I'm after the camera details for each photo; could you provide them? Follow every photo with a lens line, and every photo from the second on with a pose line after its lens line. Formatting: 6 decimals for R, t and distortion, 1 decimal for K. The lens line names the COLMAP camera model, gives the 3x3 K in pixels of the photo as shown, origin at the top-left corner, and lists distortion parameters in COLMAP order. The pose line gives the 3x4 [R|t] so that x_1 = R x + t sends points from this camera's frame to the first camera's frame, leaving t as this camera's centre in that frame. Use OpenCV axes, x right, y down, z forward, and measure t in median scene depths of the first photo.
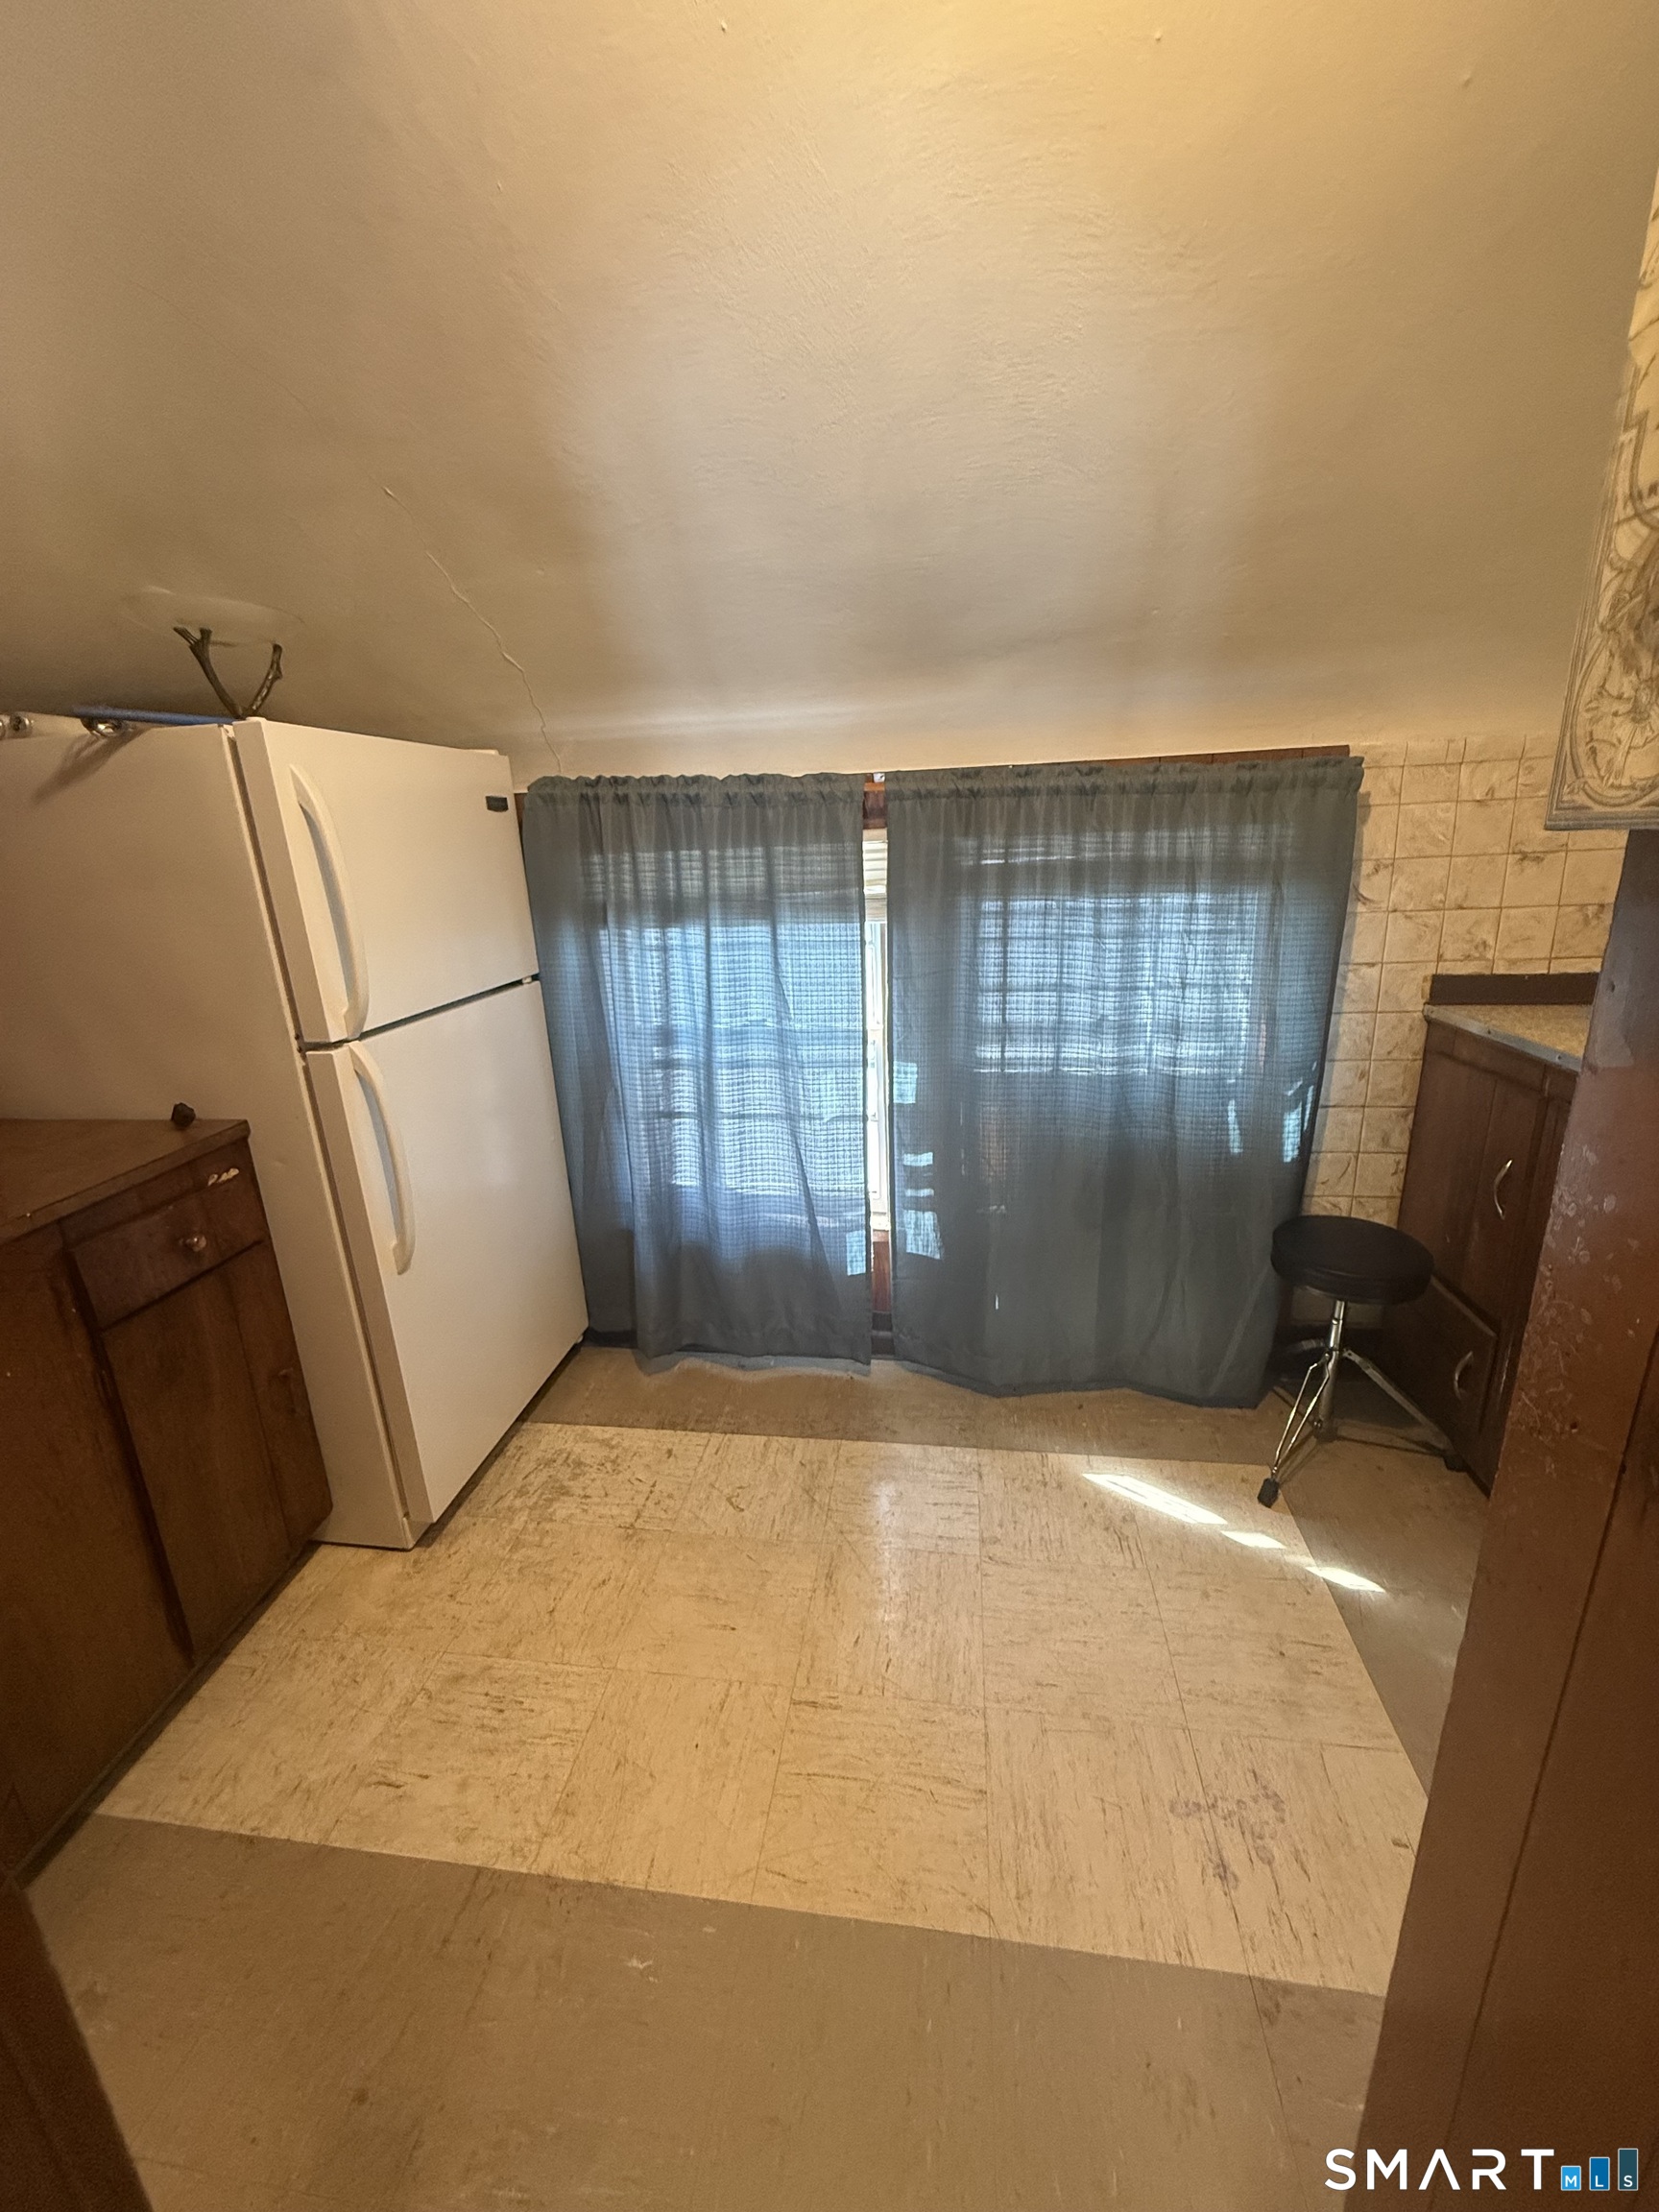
lens RADIAL K [[878.5, 0, 832.1], [0, 878.5, 1104.8], [0, 0, 1]] dist [-0.002677, 0.000562]
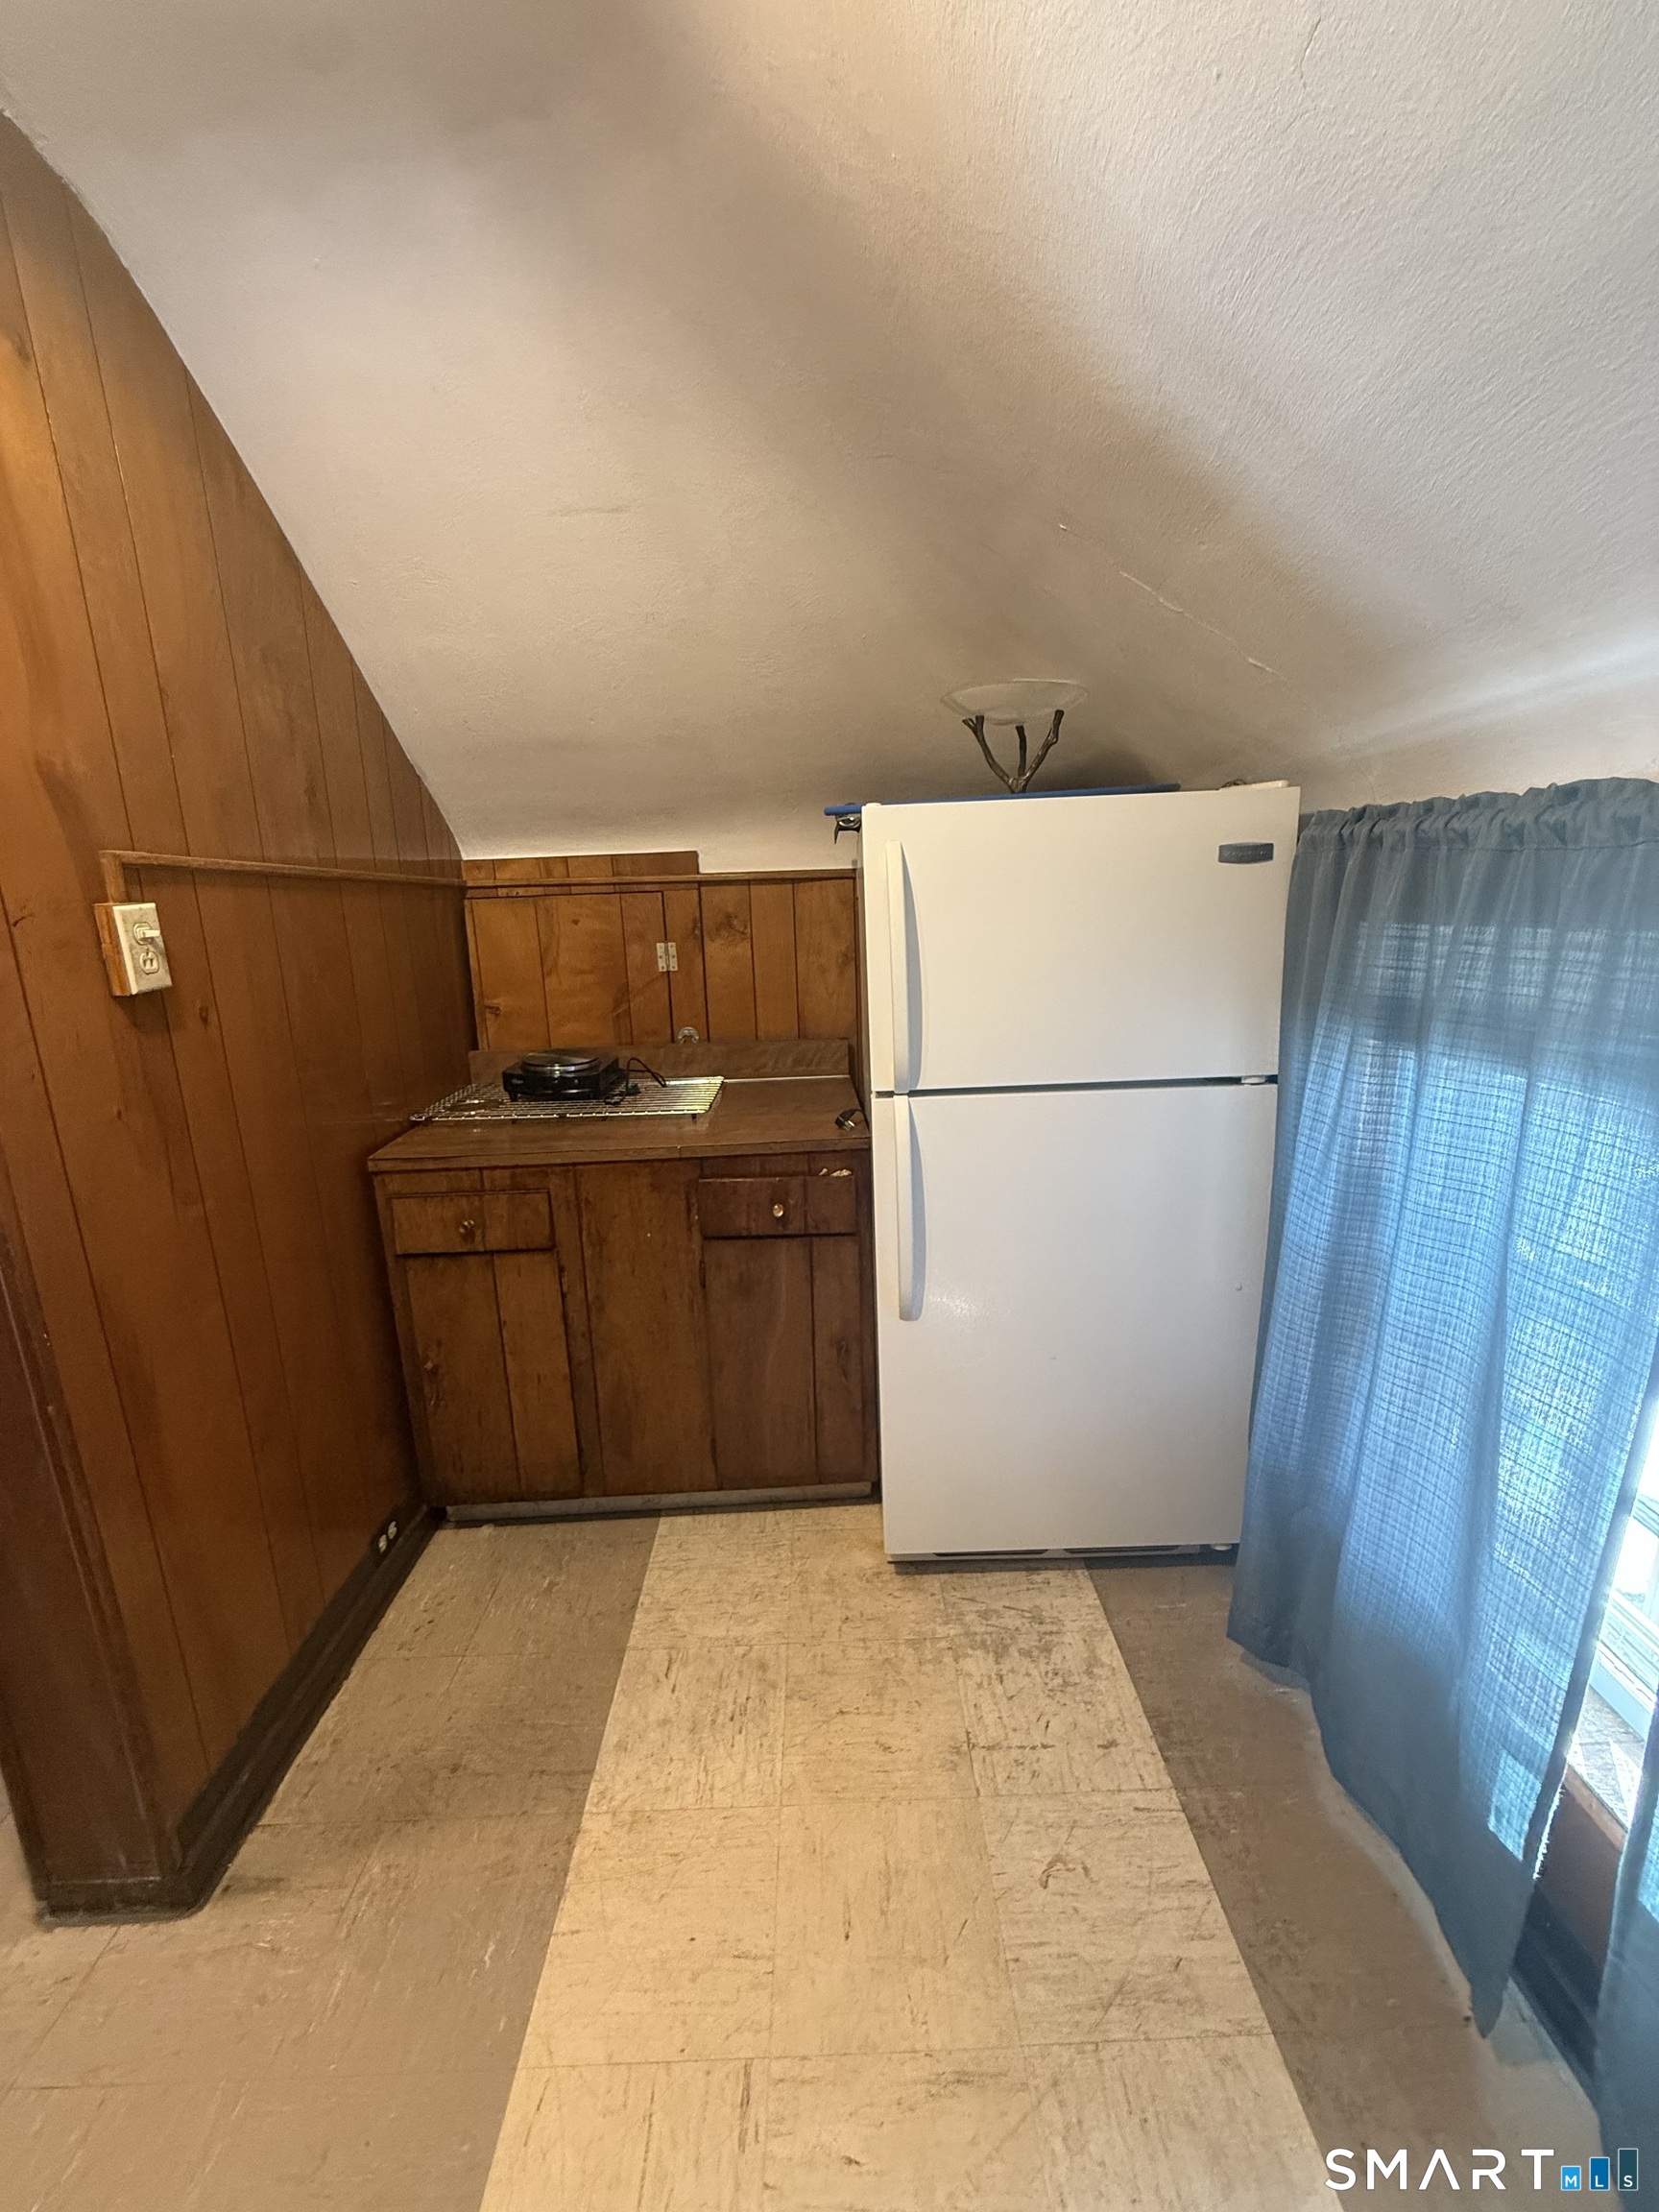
lens RADIAL K [[878.5, 0, 829.2], [0, 878.5, 1106.1], [0, 0, 1]] dist [-0.002677, 0.000562]
pose [[0.154298, 0.257019, -0.954009, 0.368202], [-0.259261, 0.942270, 0.211924, -0.212911], [0.953402, 0.214638, 0.212025, 0.566228]]
